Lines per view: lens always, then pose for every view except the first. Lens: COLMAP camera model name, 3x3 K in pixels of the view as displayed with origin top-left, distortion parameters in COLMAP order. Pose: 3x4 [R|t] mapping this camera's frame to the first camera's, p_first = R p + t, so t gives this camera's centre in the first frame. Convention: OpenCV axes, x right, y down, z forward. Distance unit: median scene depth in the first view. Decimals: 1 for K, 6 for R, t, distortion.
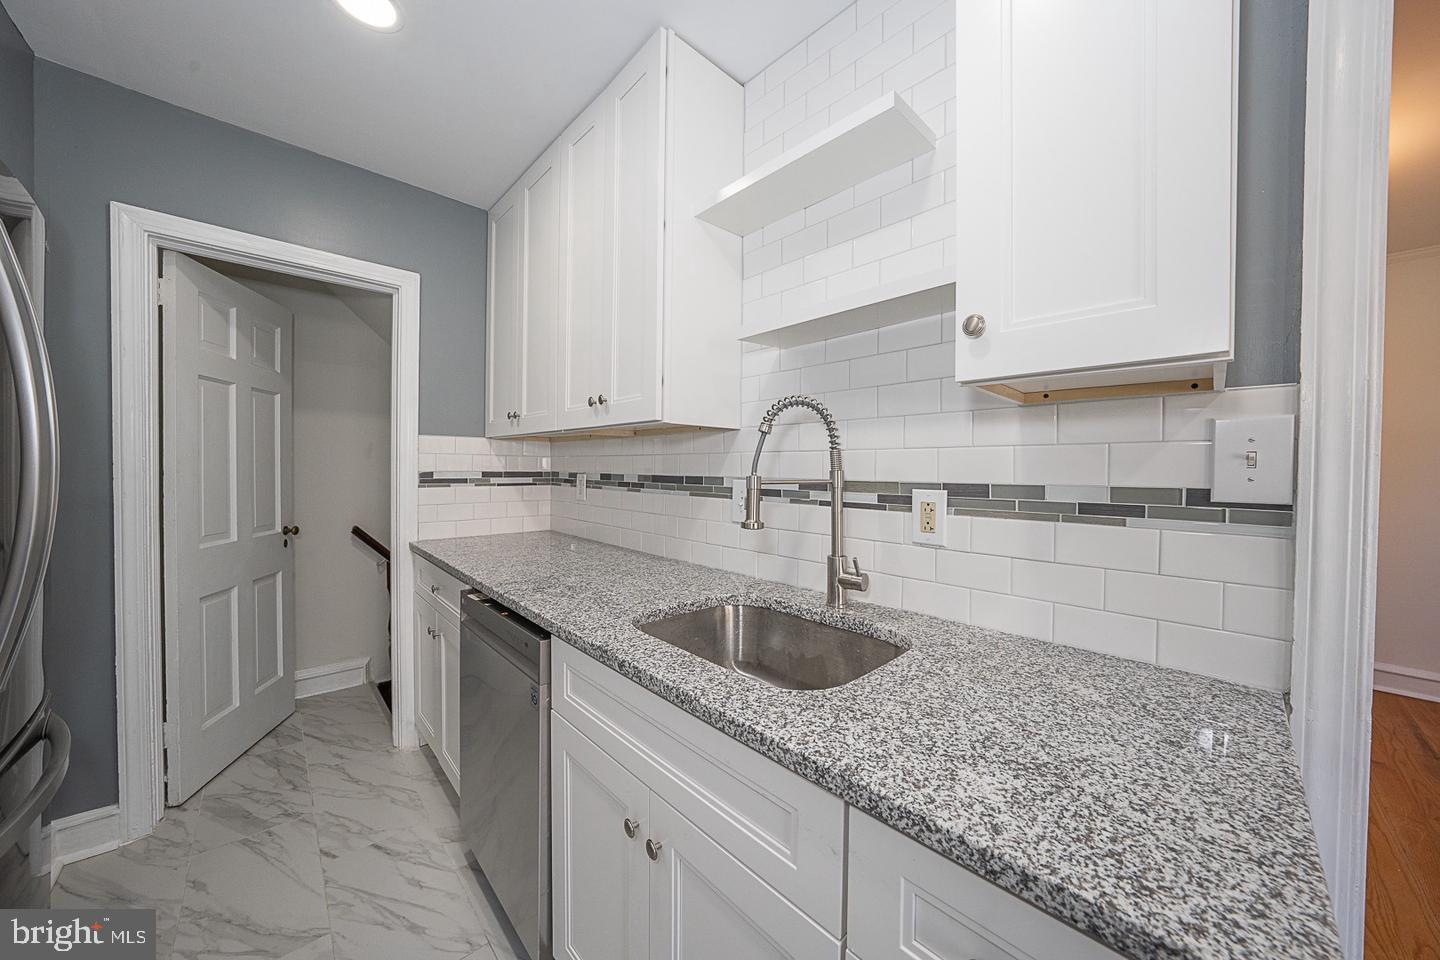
lens RADIAL K [[496.0, 0, 720.2], [0, 496.0, 474.0], [0, 0, 1]] dist [-0.021143, 0.003339]
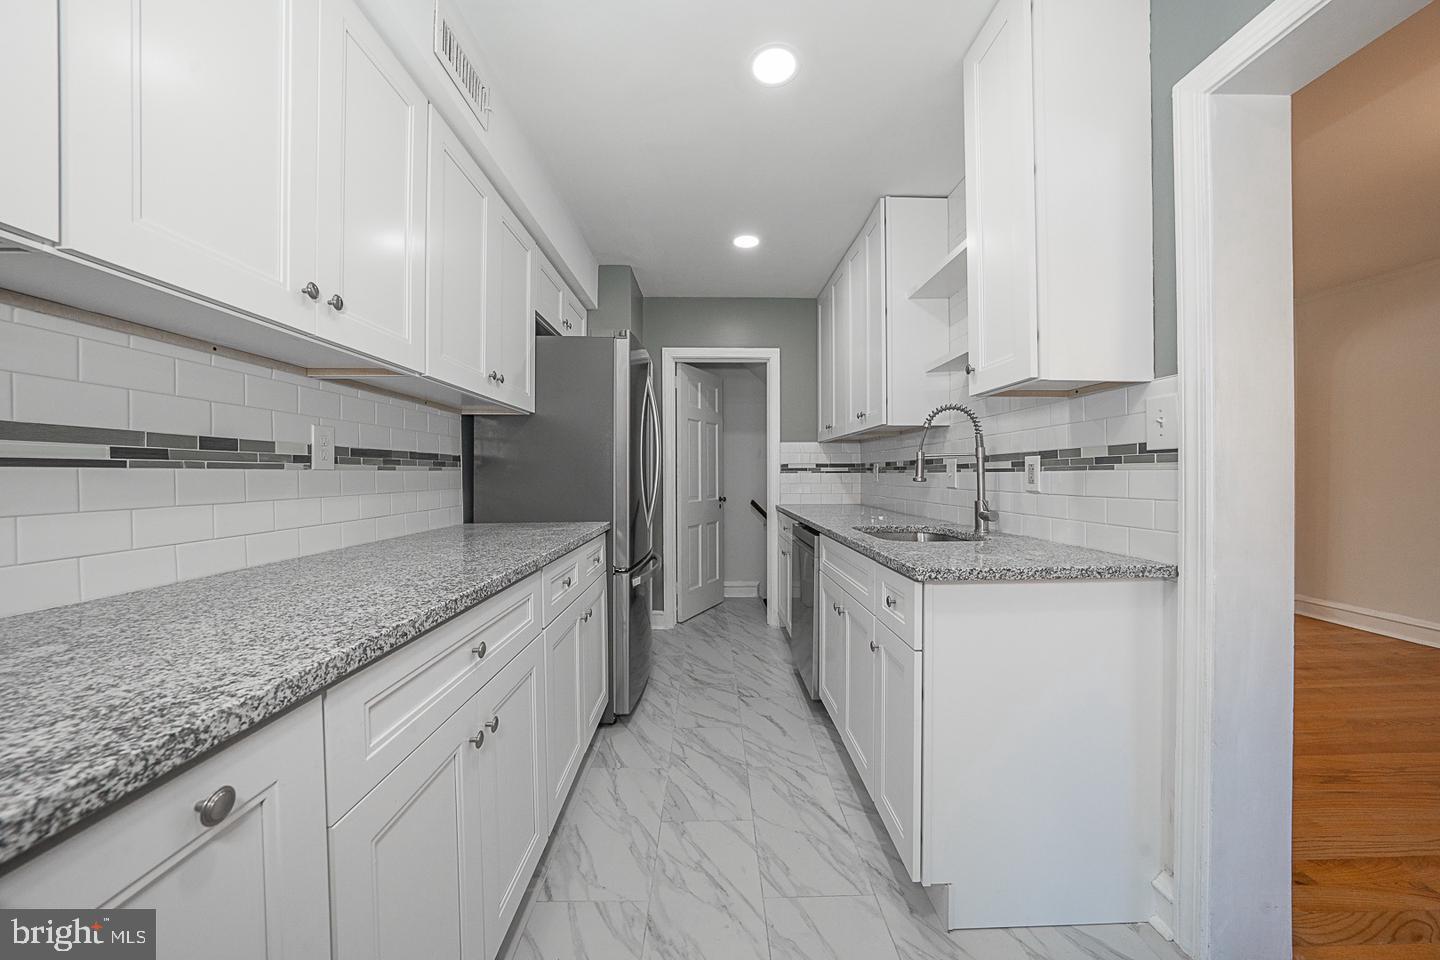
lens RADIAL K [[496.0, 0, 715.0], [0, 496.0, 474.2], [0, 0, 1]] dist [-0.021143, 0.003339]
pose [[0.740803, -0.009695, -0.671653, 0.422855], [-0.000879, 0.999881, -0.015403, 0.066595], [0.671722, 0.012001, 0.740706, -0.478282]]
